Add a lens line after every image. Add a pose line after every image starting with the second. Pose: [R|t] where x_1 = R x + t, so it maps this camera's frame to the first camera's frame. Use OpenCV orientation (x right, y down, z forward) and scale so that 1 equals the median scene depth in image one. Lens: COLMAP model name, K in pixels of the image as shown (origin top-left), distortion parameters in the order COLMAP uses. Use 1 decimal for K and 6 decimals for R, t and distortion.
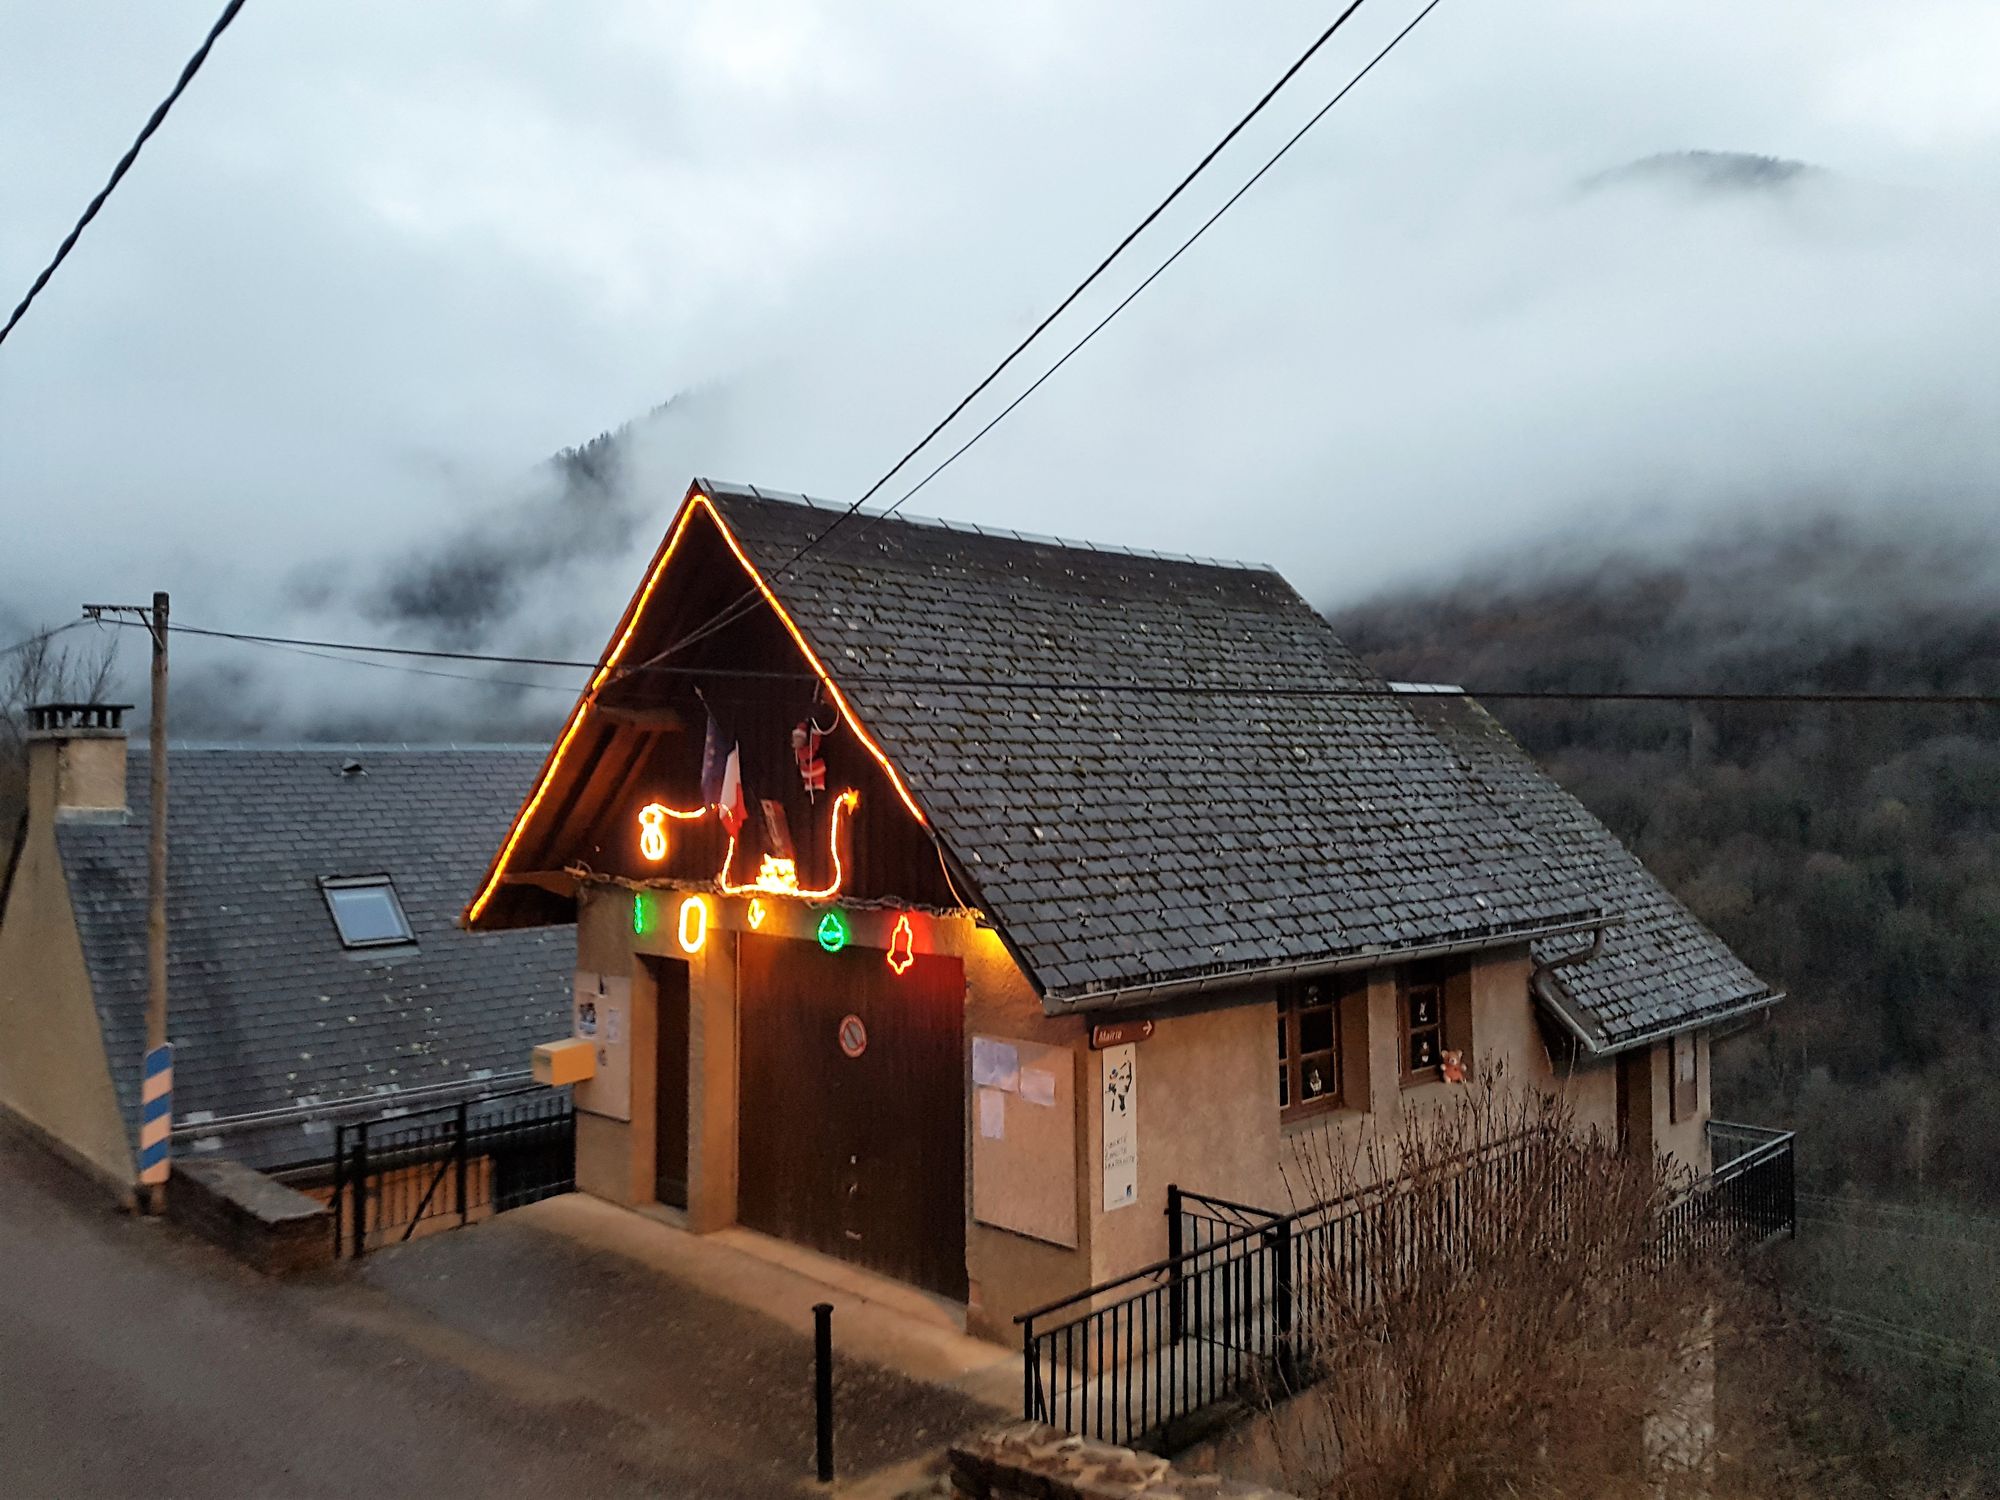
lens RADIAL K [[1507.6, 0, 1000.0], [0, 1507.6, 750.0], [0, 0, 1]] dist [0.176247, -0.271446]
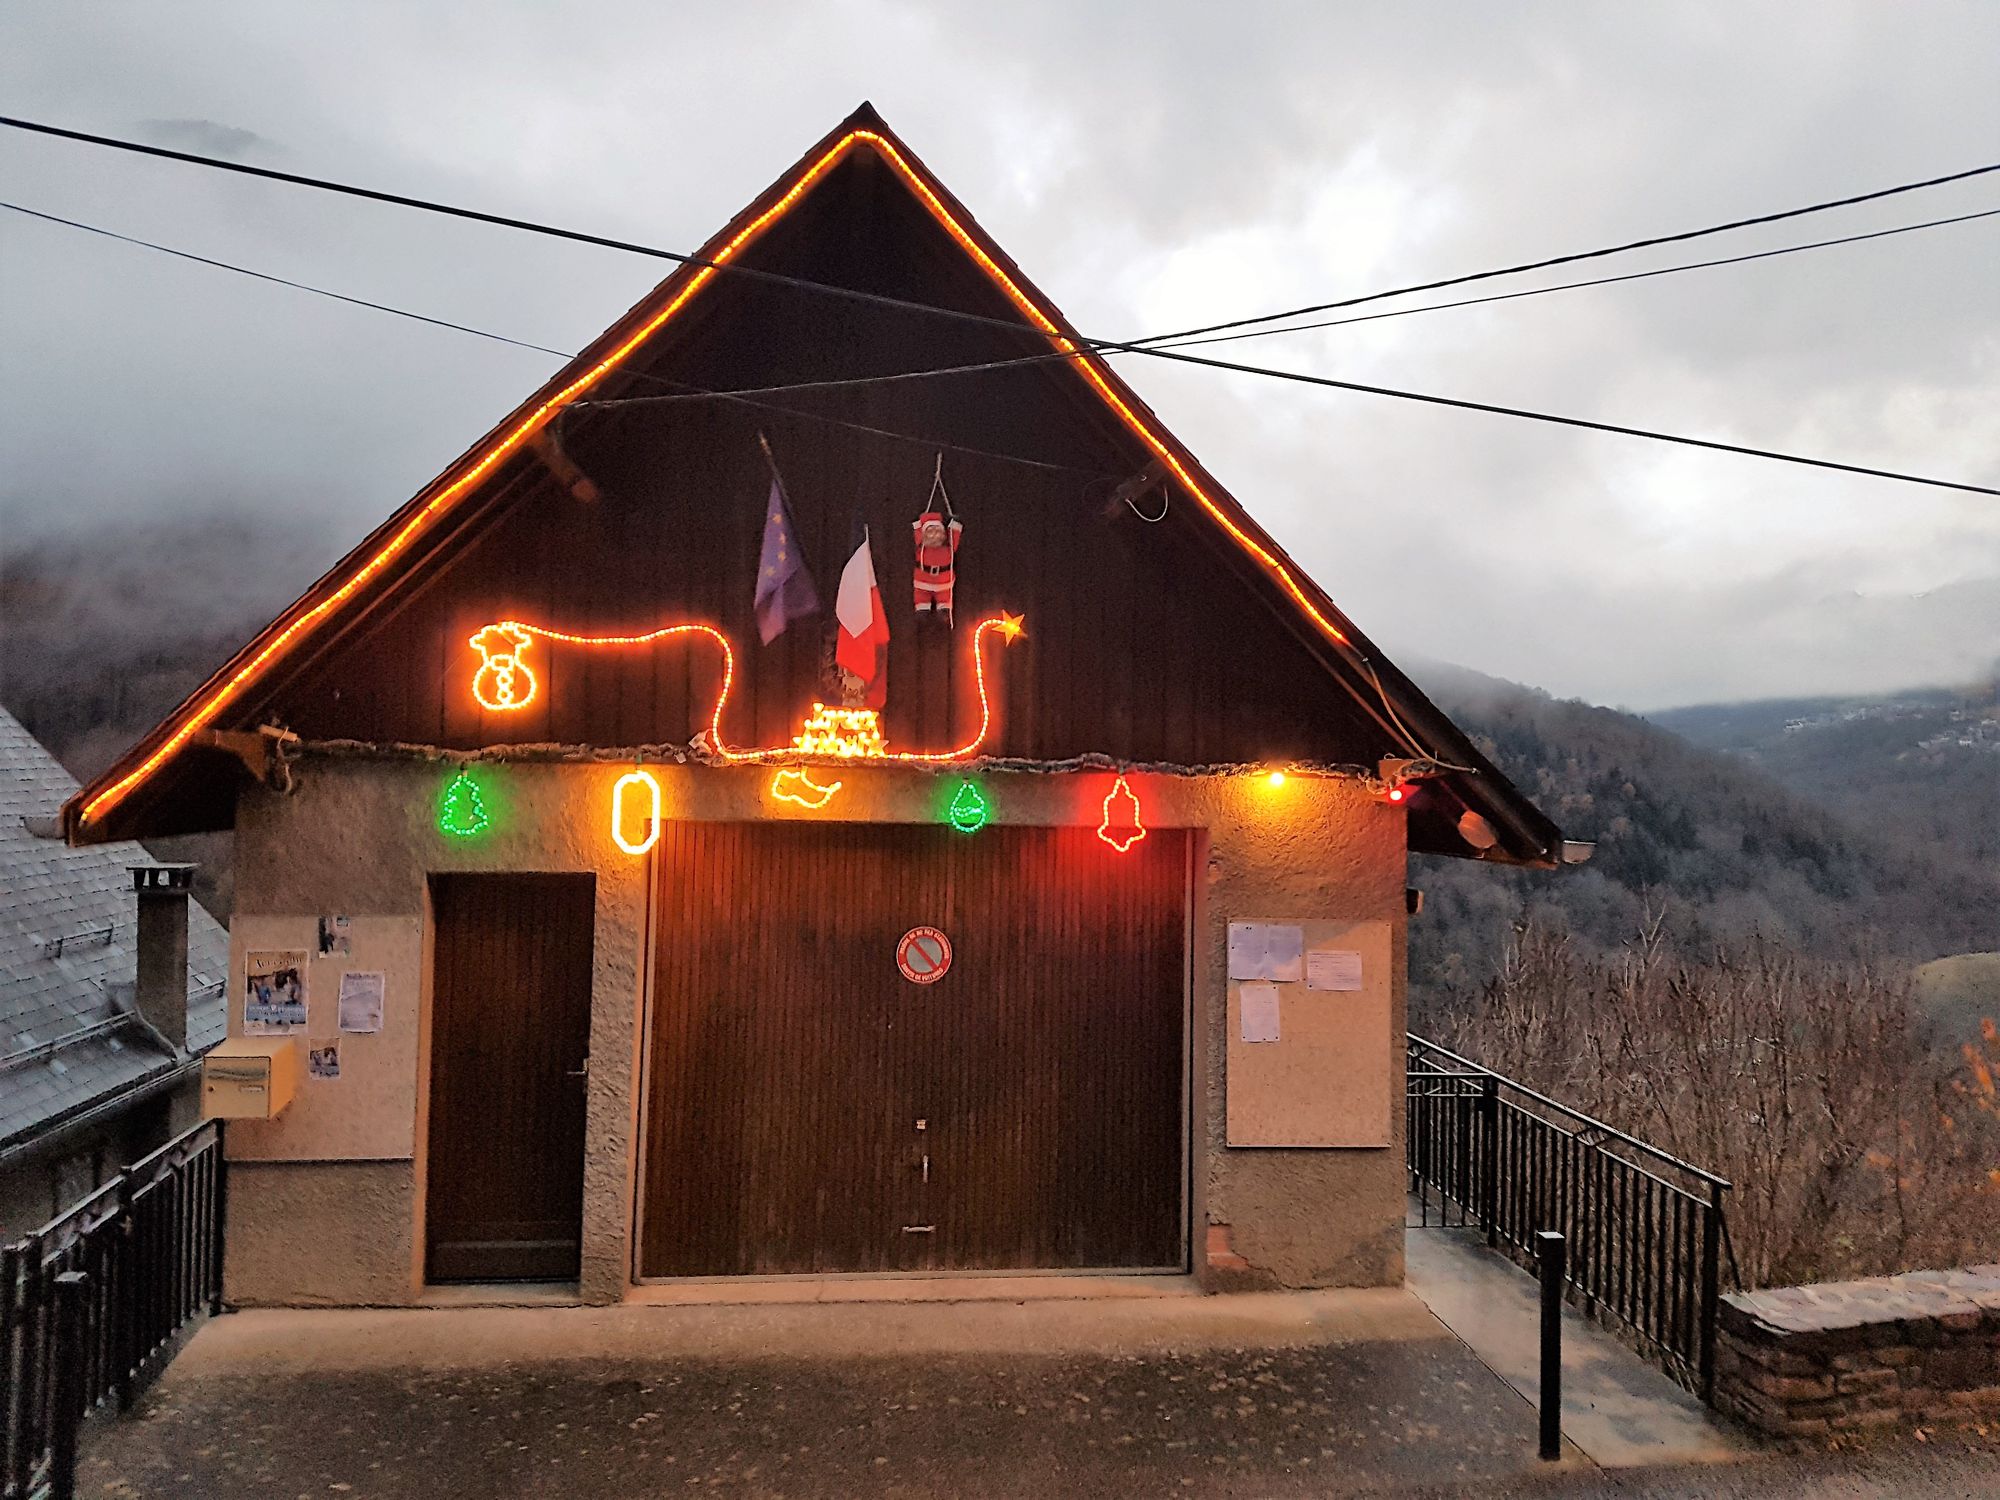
lens RADIAL K [[1507.6, 0, 1000.0], [0, 1507.6, 750.0], [0, 0, 1]] dist [0.176247, -0.271446]
pose [[0.630012, 0.023262, 0.776237, -0.631383], [-0.033082, 0.999448, -0.003102, 0.090405], [-0.775880, -0.023725, 0.630434, 0.513435]]
